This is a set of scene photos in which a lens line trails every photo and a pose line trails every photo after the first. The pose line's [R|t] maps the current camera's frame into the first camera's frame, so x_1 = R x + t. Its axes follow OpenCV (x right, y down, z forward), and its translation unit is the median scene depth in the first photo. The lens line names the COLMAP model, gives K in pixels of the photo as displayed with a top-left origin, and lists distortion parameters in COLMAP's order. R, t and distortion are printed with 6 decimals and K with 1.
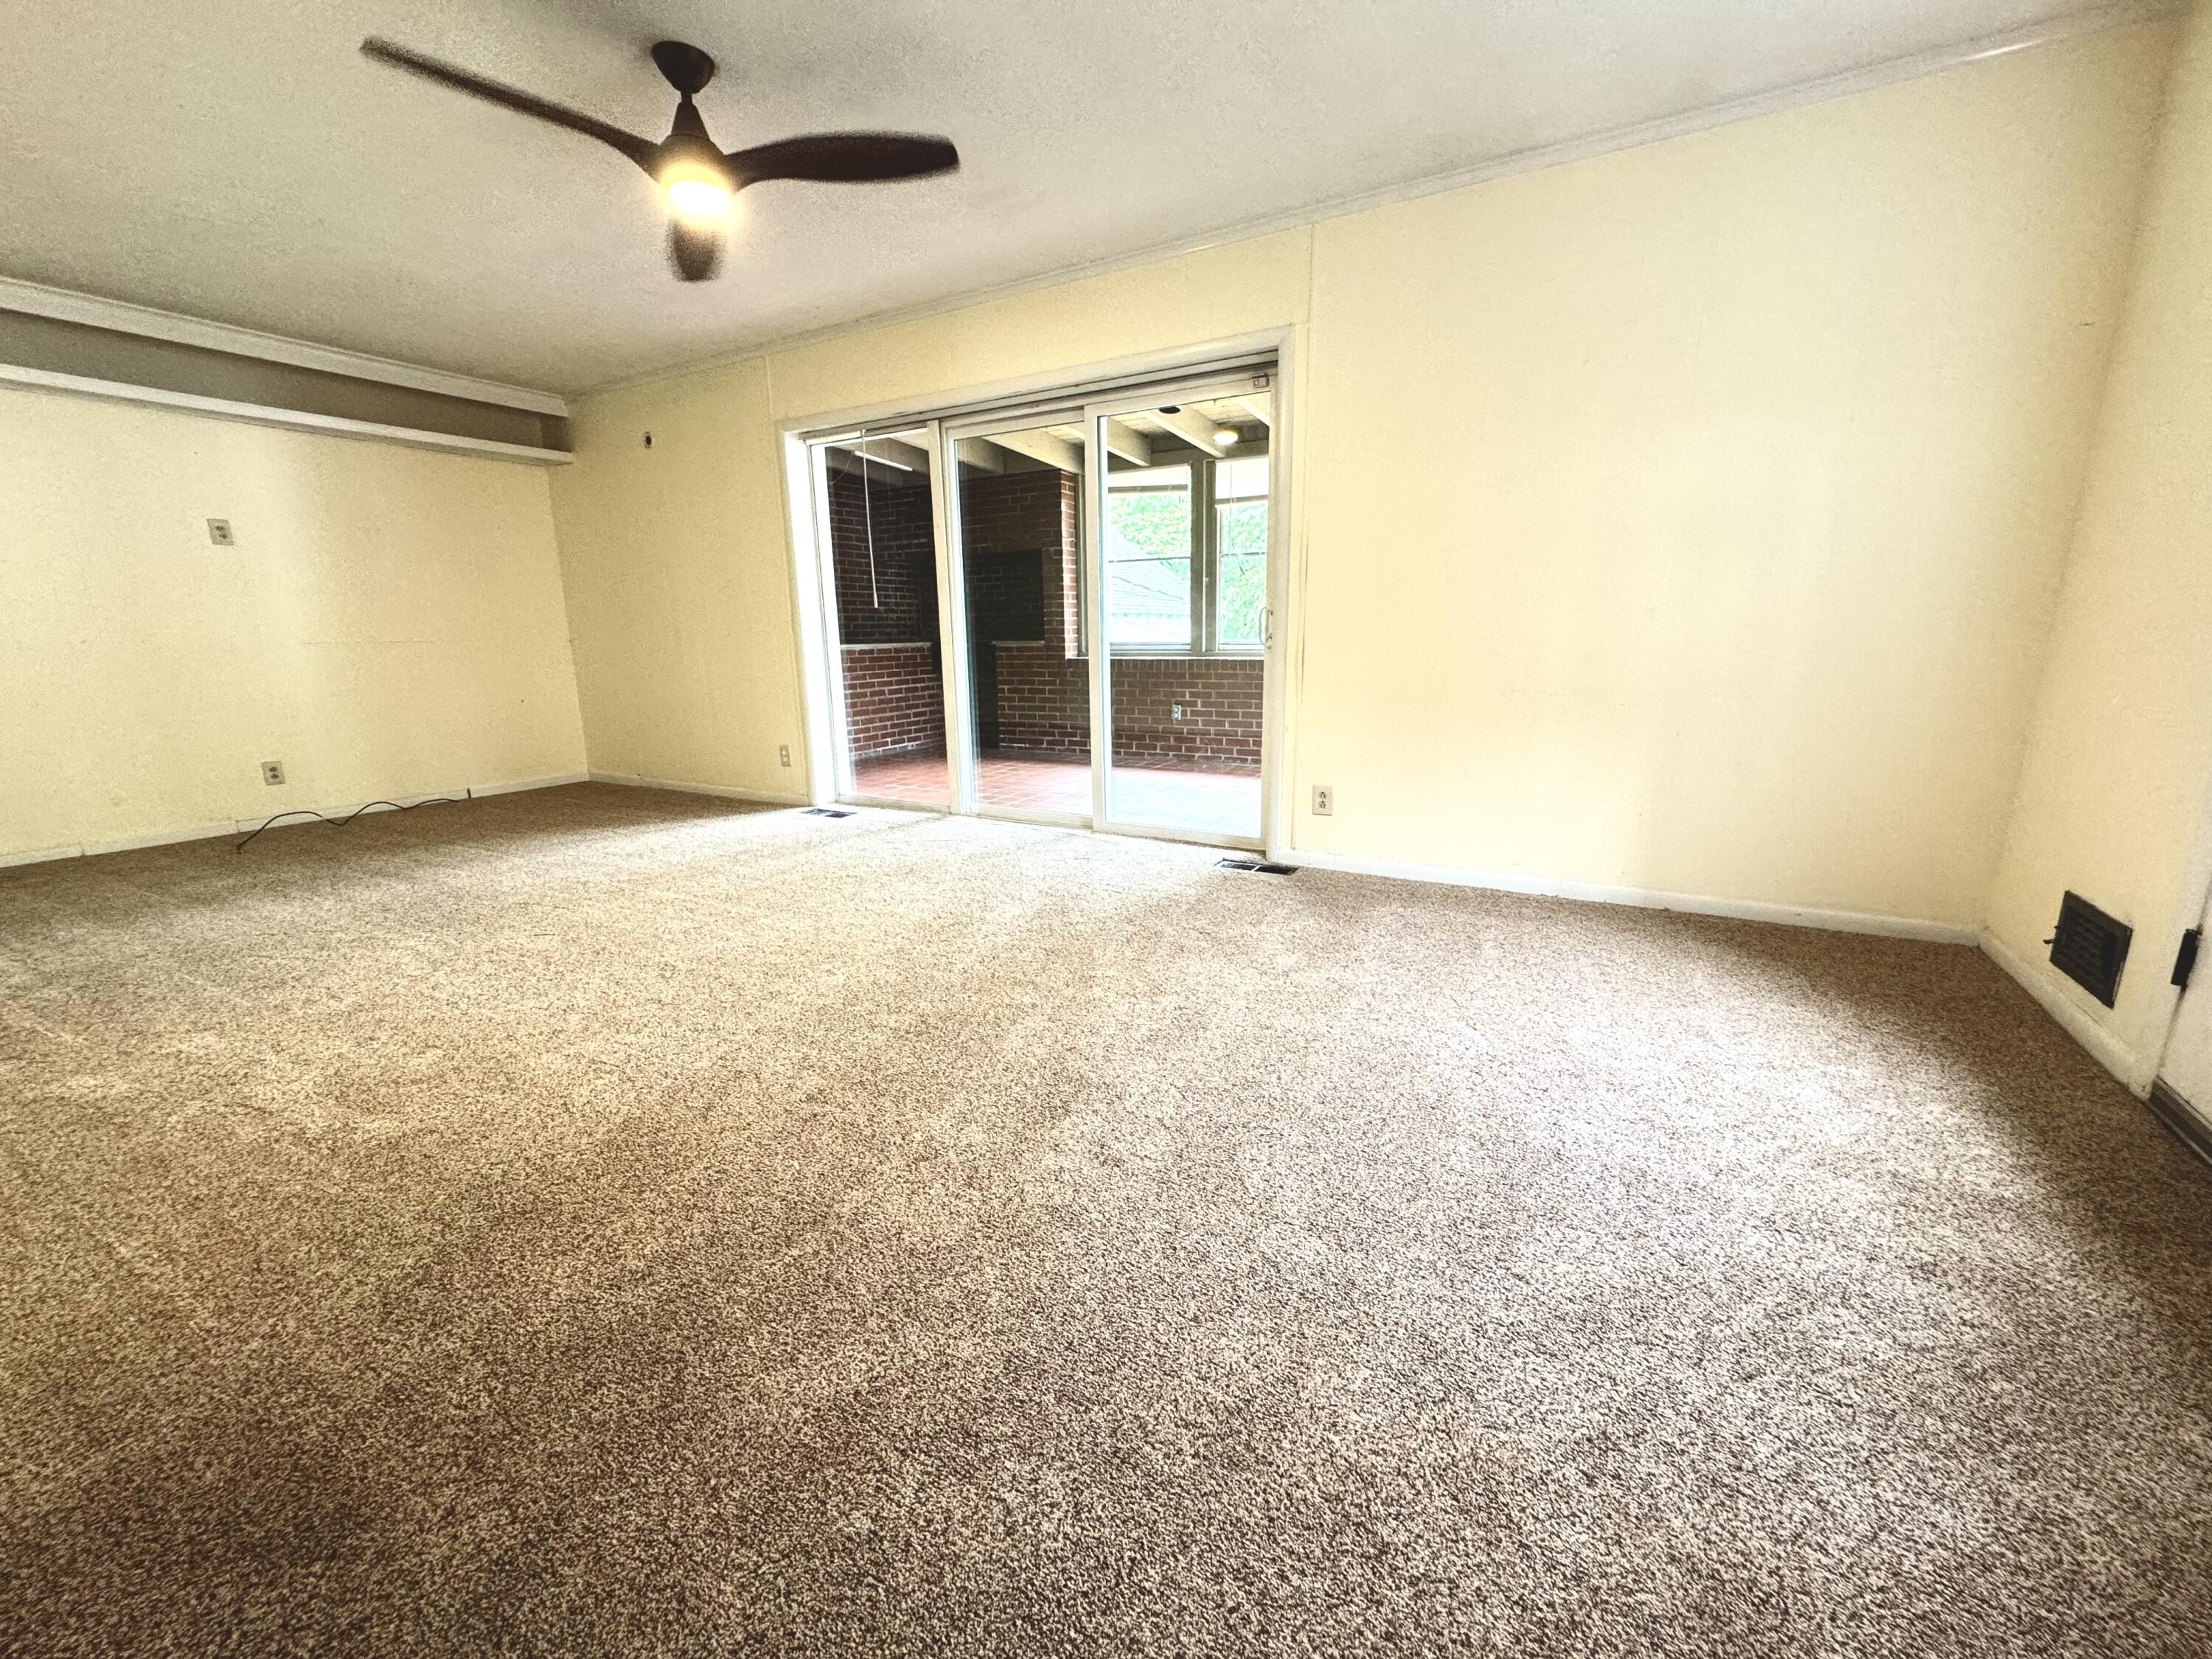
lens RADIAL K [[882.7, 0, 1105.9], [0, 882.7, 827.2], [0, 0, 1]] dist [-0.003797, 0.000406]
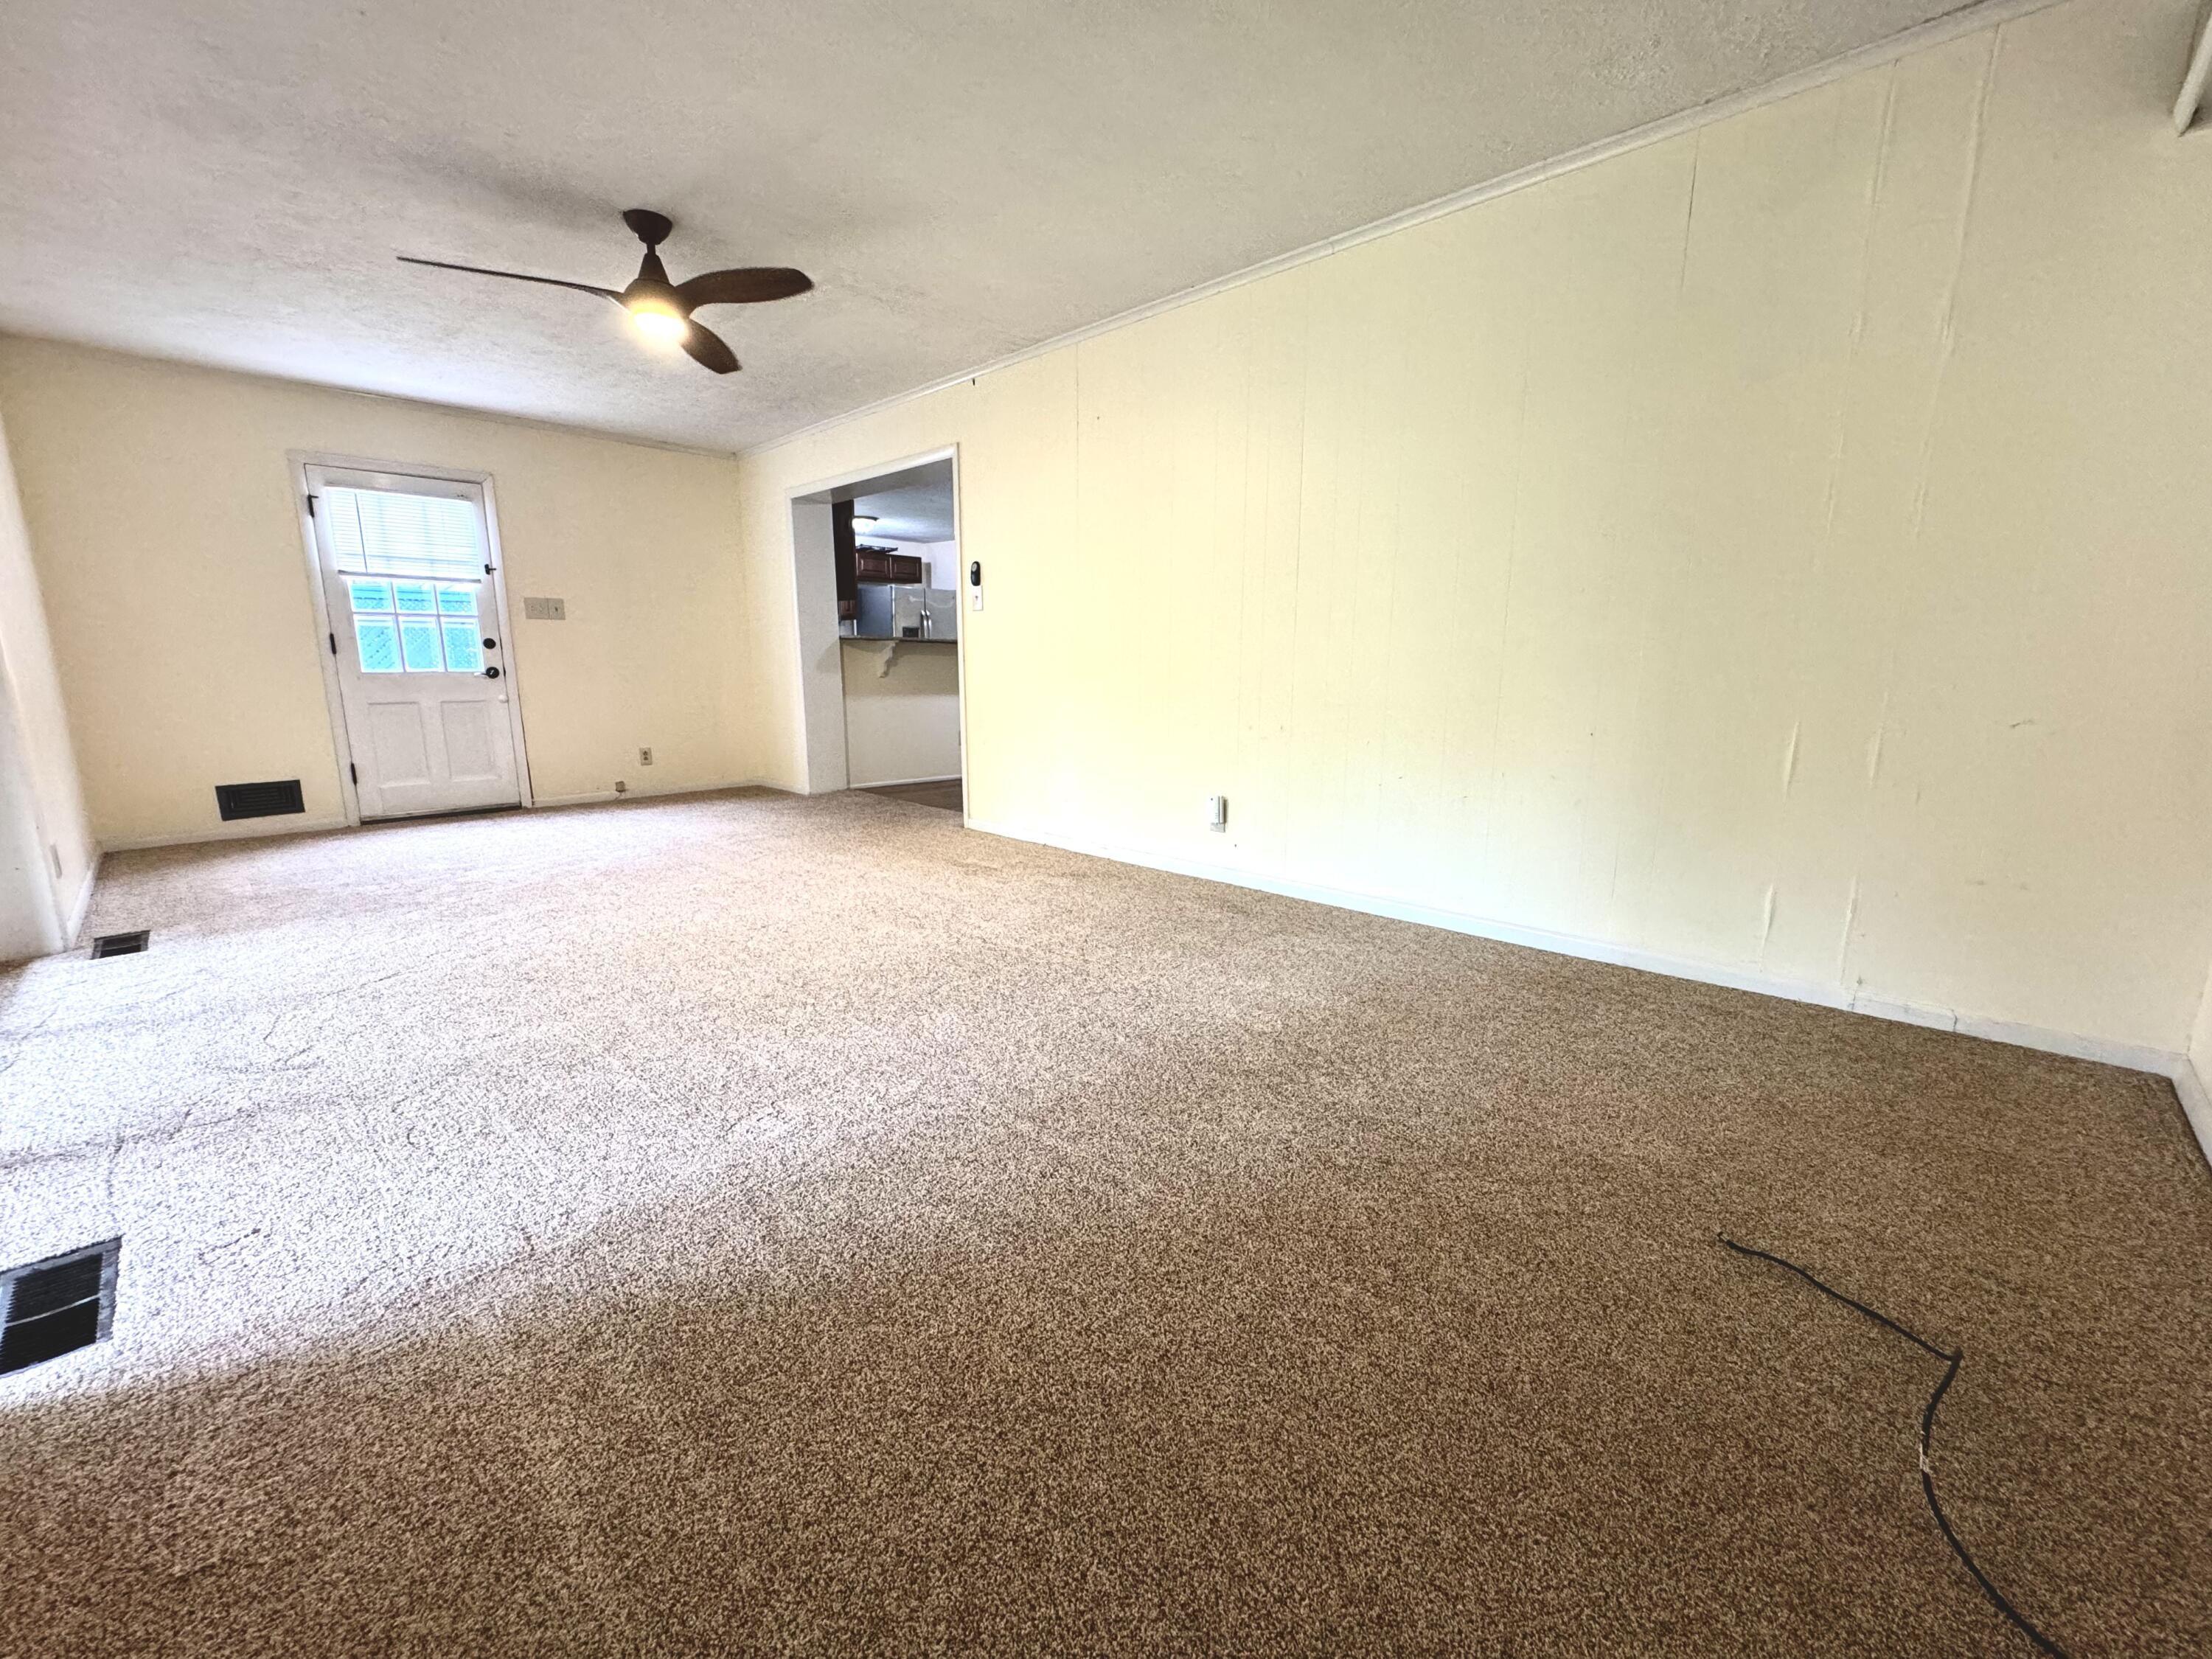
lens RADIAL K [[882.7, 0, 1105.0], [0, 882.7, 830.7], [0, 0, 1]] dist [-0.003797, 0.000406]
pose [[-0.969500, -0.034072, 0.242713, -1.029020], [0.065488, 0.918273, 0.390495, -0.351009], [-0.236182, 0.394479, -0.888034, 1.631874]]
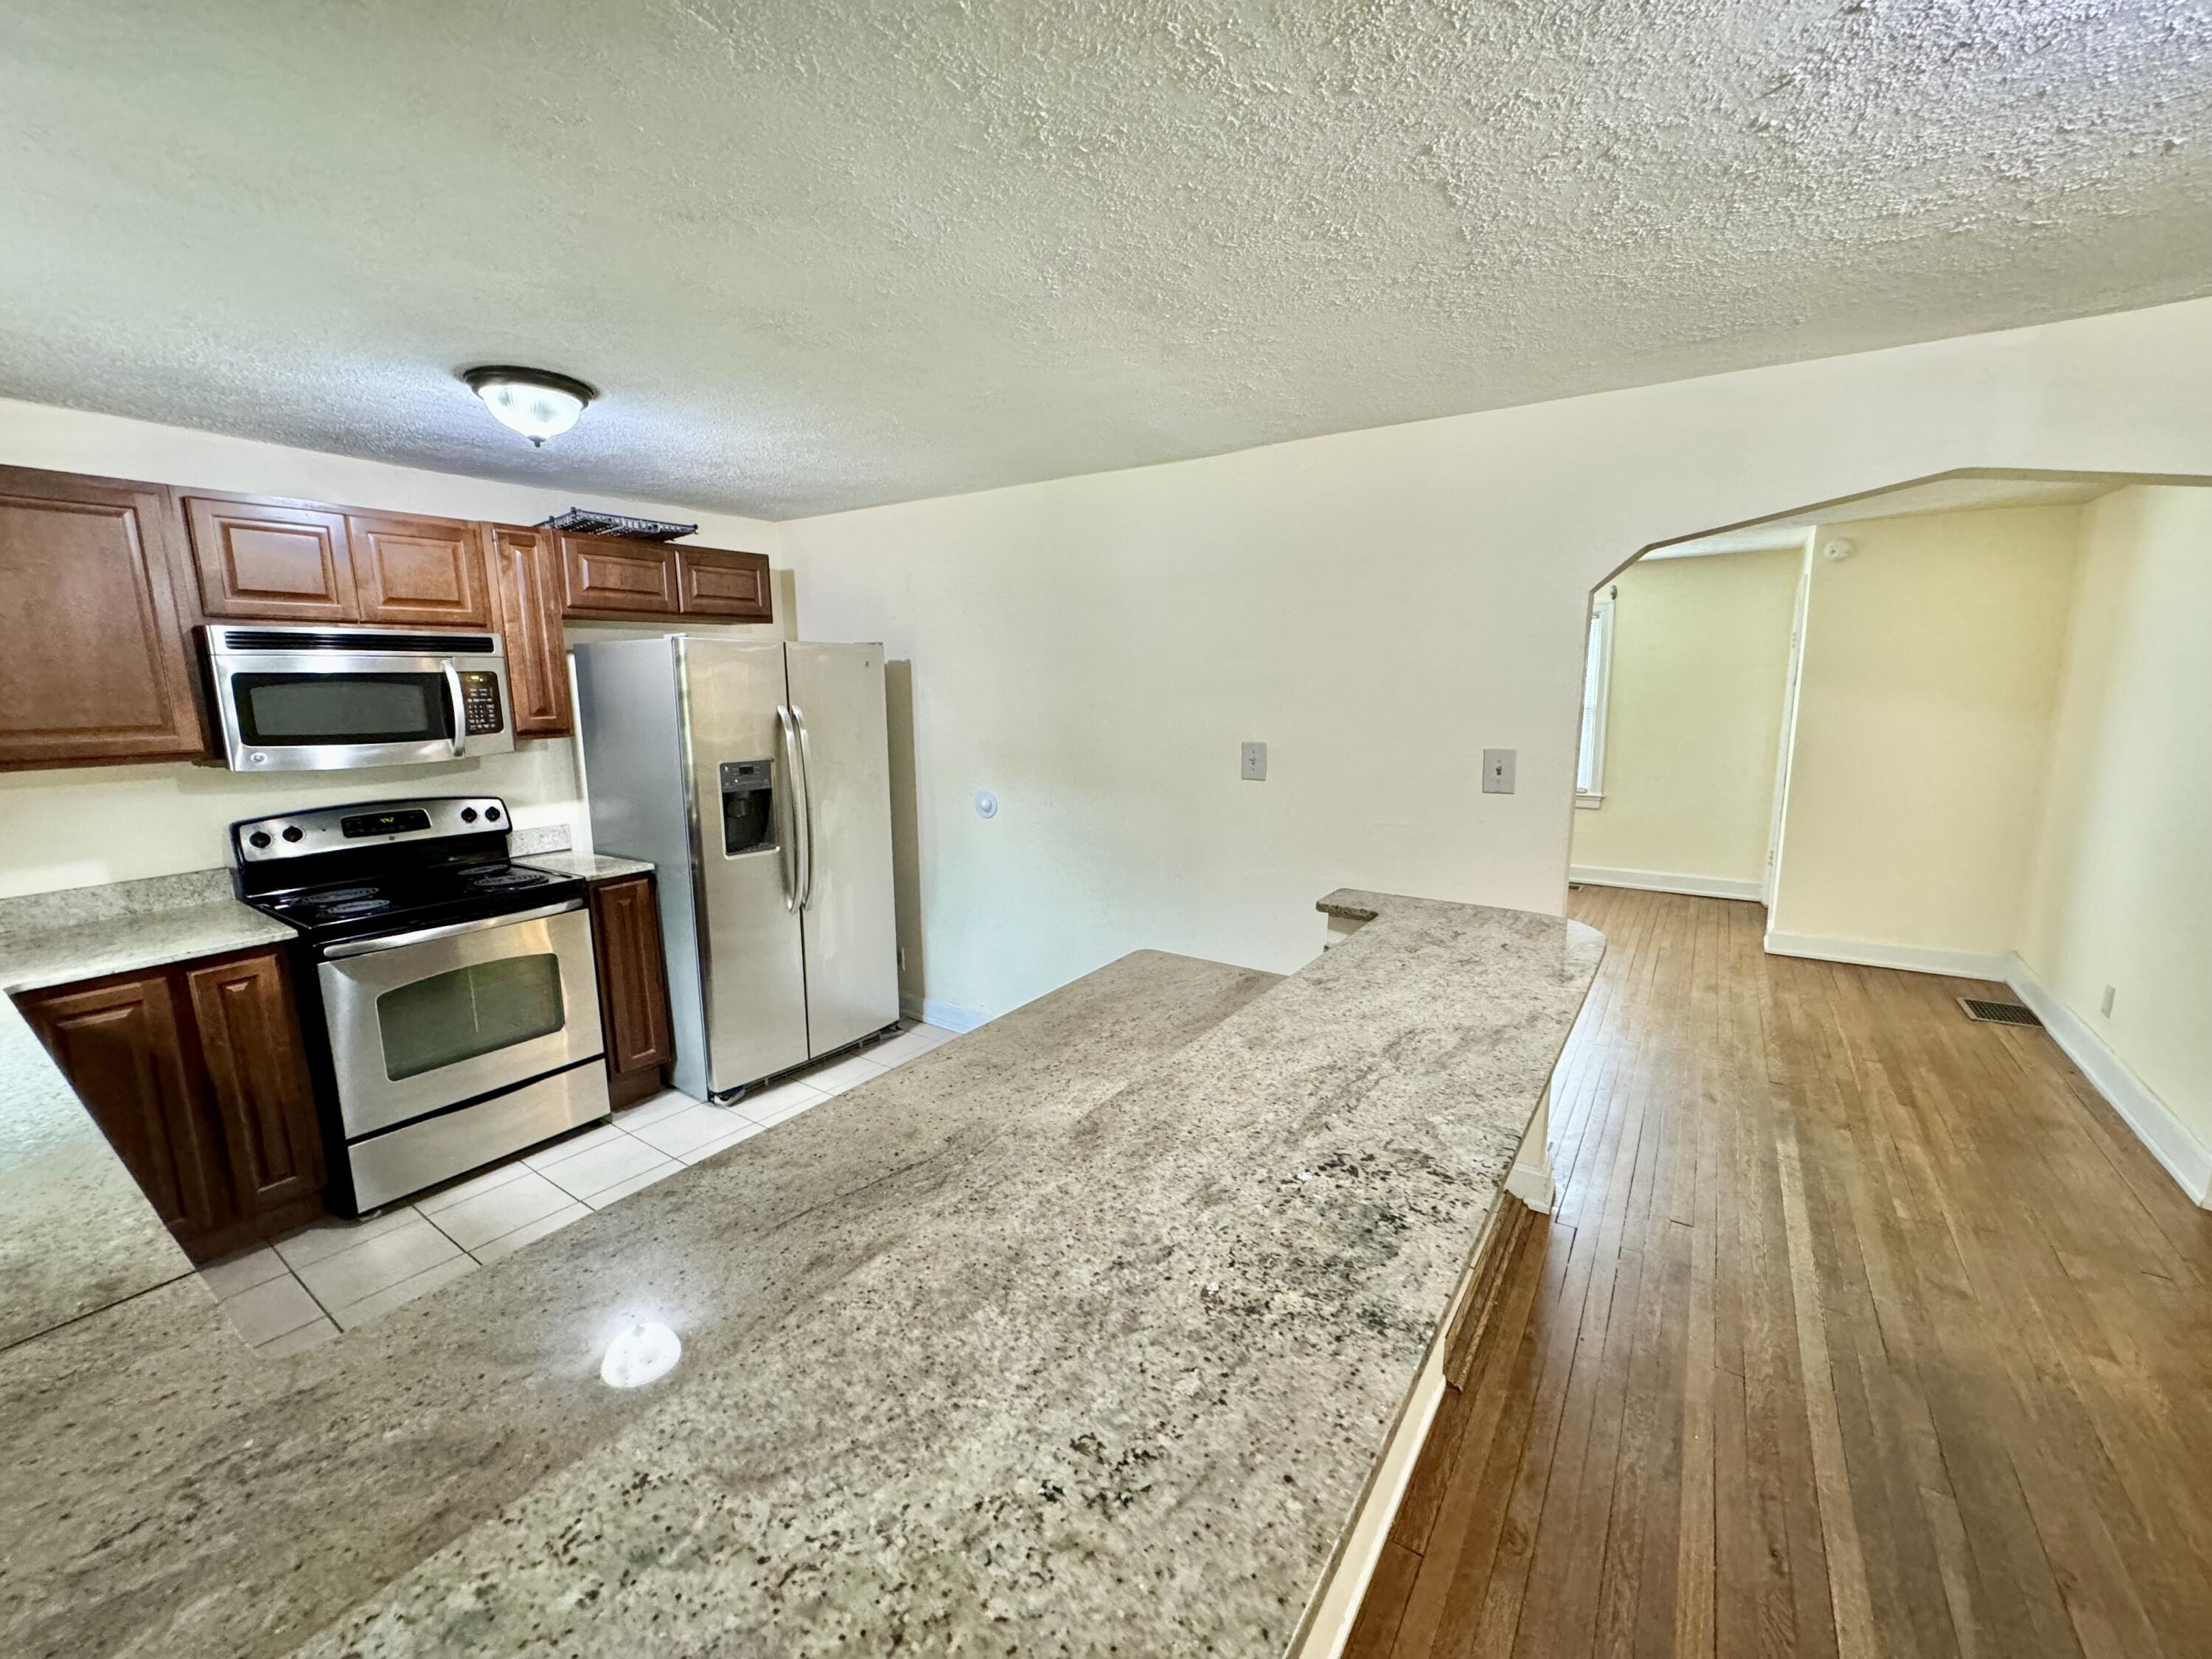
lens RADIAL K [[882.7, 0, 1108.5], [0, 882.7, 829.7], [0, 0, 1]] dist [-0.003797, 0.000406]
pose [[-0.995956, 0.018412, 0.087939, -0.130164], [0.050403, 0.924752, 0.377218, -0.139305], [-0.074377, 0.380124, -0.921940, -0.231238]]
